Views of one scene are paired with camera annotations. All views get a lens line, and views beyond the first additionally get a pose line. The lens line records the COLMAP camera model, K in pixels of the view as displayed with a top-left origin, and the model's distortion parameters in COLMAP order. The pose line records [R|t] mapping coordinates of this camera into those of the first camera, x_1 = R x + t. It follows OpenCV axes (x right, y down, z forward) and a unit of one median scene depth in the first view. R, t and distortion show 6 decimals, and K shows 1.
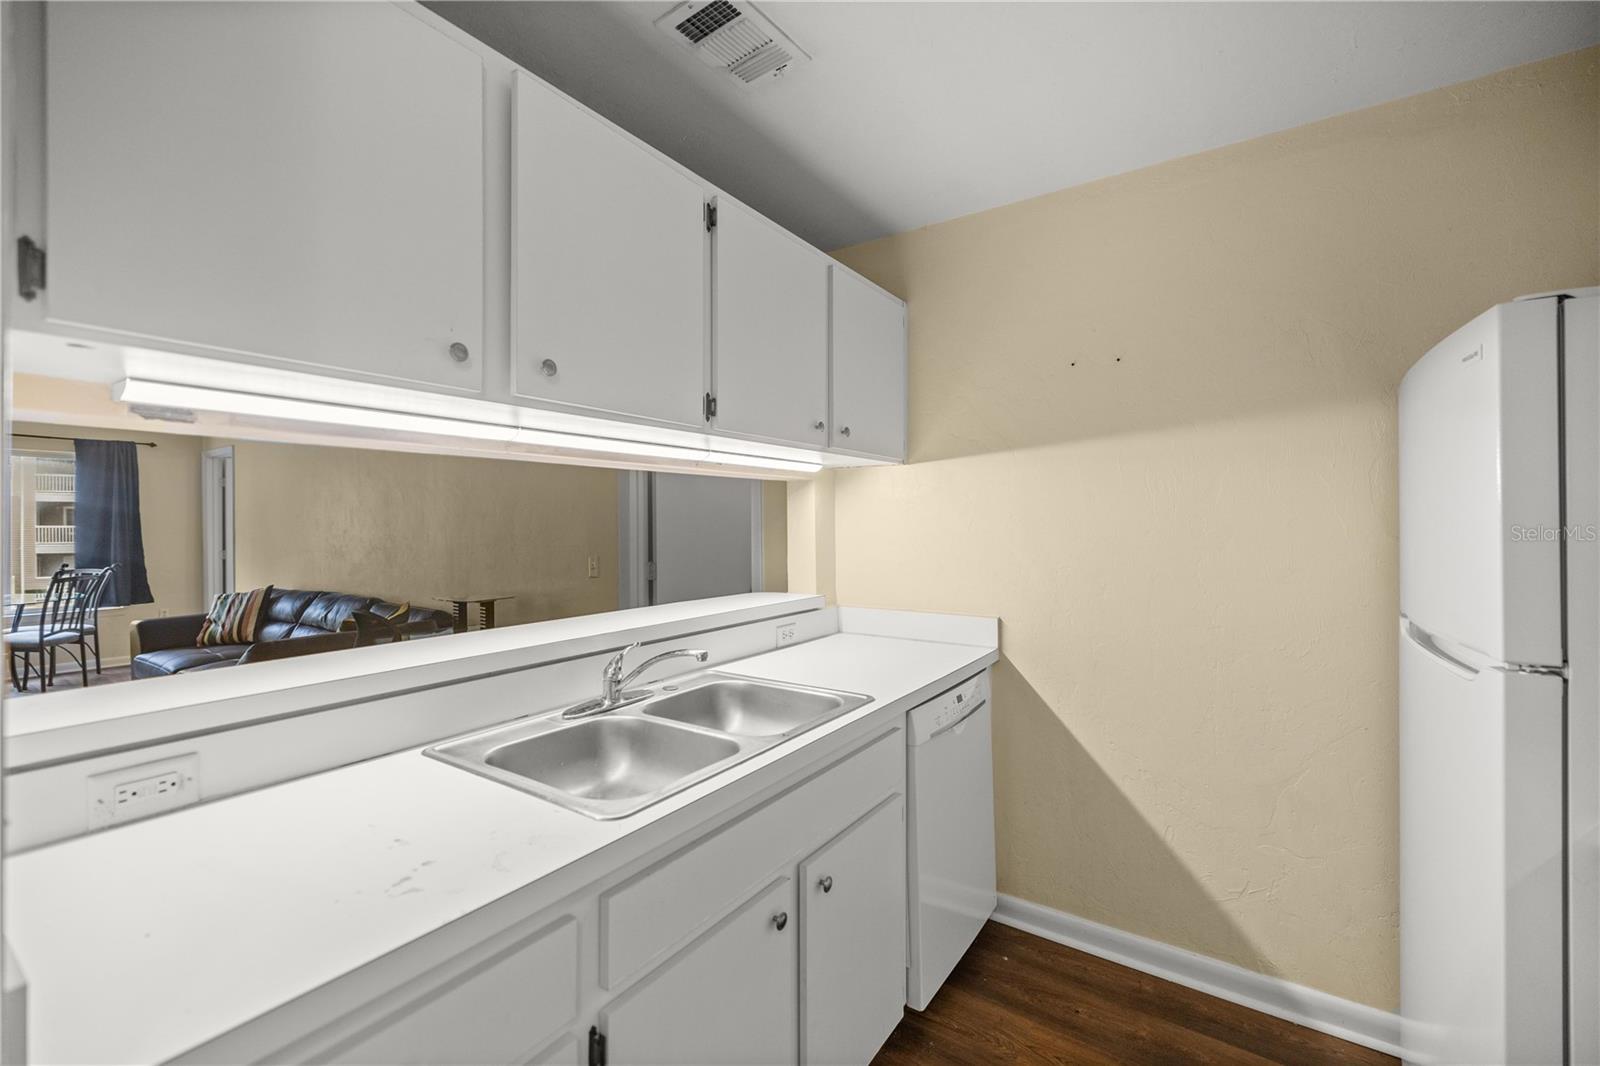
lens RADIAL K [[682.8, 0, 798.2], [0, 682.8, 522.1], [0, 0, 1]] dist [0.002491, -0.000191]
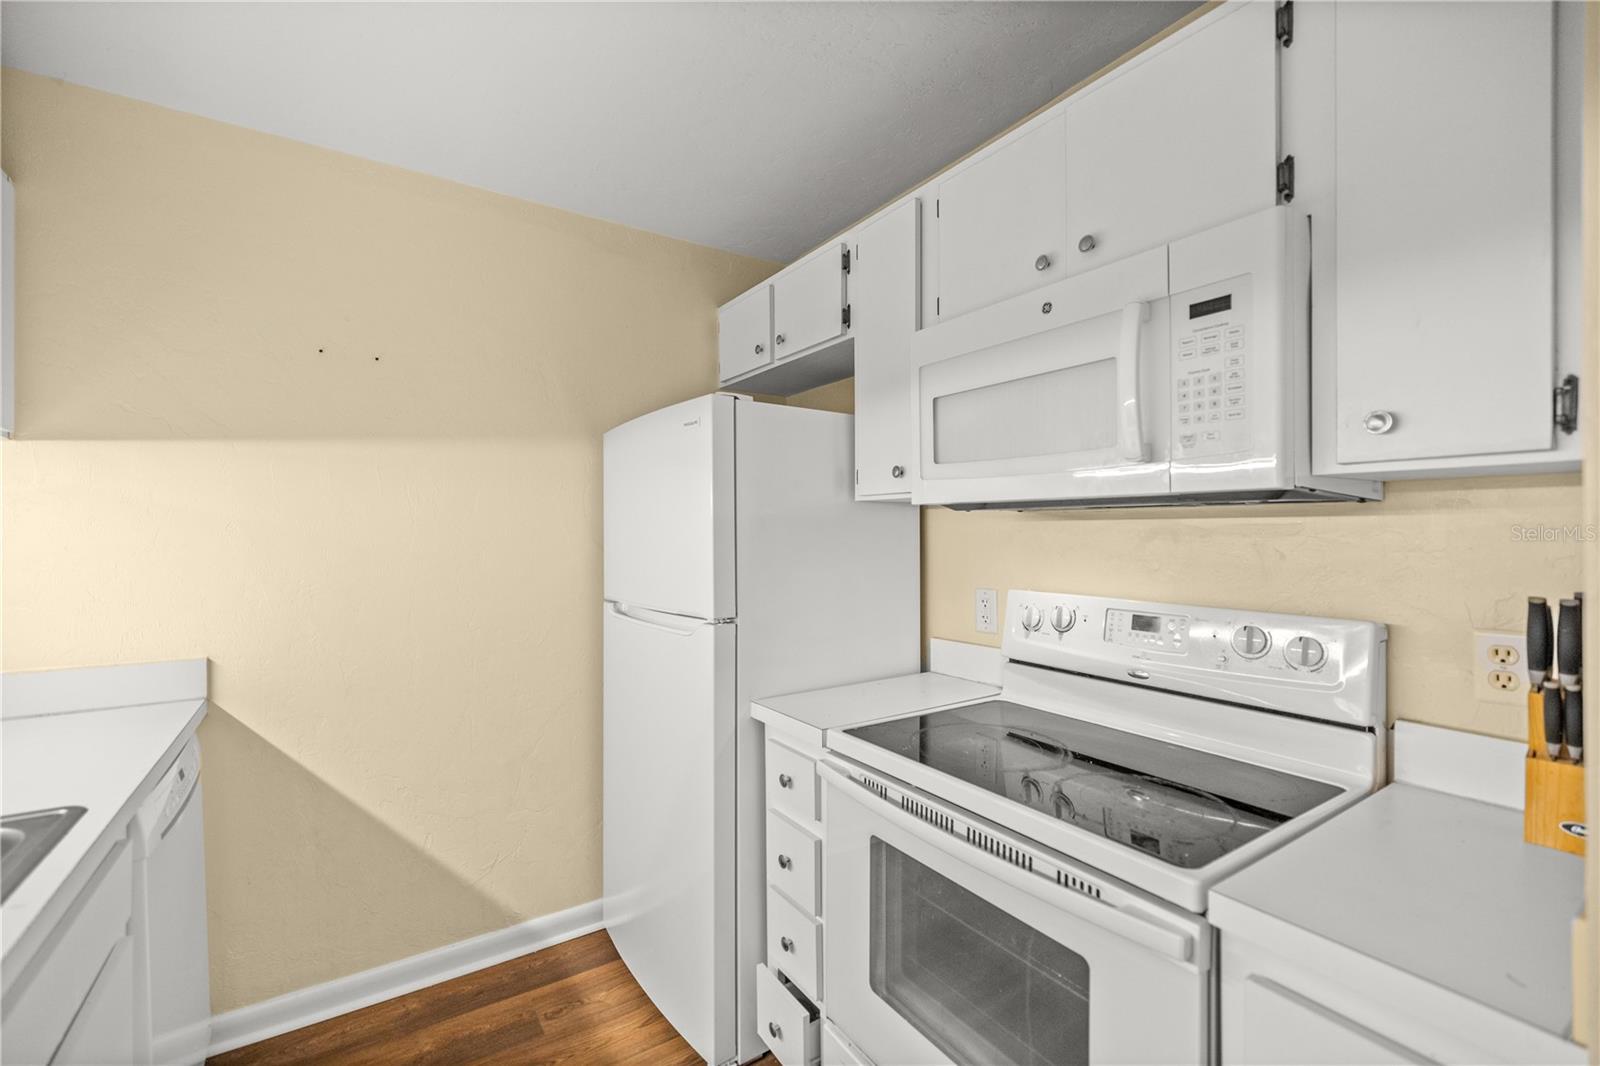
lens RADIAL K [[682.8, 0, 803.9], [0, 682.8, 535.2], [0, 0, 1]] dist [0.002491, -0.000191]
pose [[0.366598, -0.002209, 0.930377, -0.200037], [0.001239, 0.999997, 0.001886, 0.003416], [-0.930379, 0.000462, 0.366600, 0.119826]]
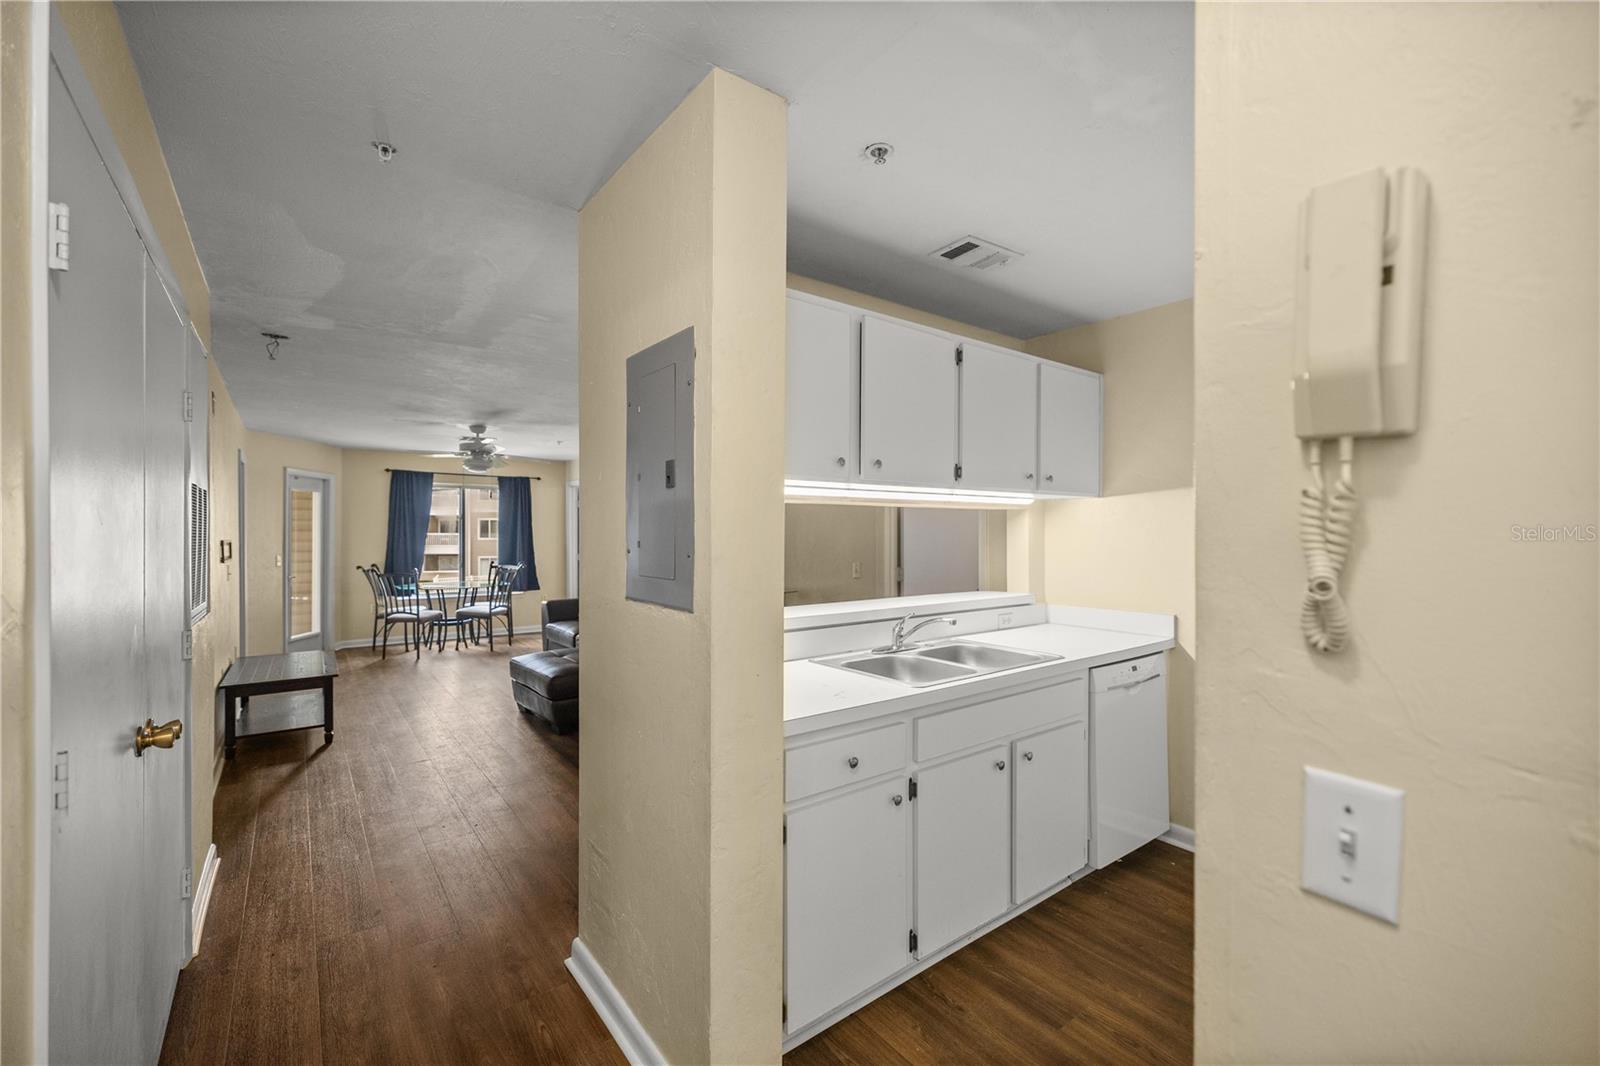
lens RADIAL K [[682.8, 0, 797.2], [0, 682.8, 535.6], [0, 0, 1]] dist [0.002491, -0.000191]
pose [[0.950469, 0.006251, -0.310756, 0.012167], [-0.004569, 0.999971, 0.006139, -0.019848], [0.310785, -0.004415, 0.950470, -0.548363]]
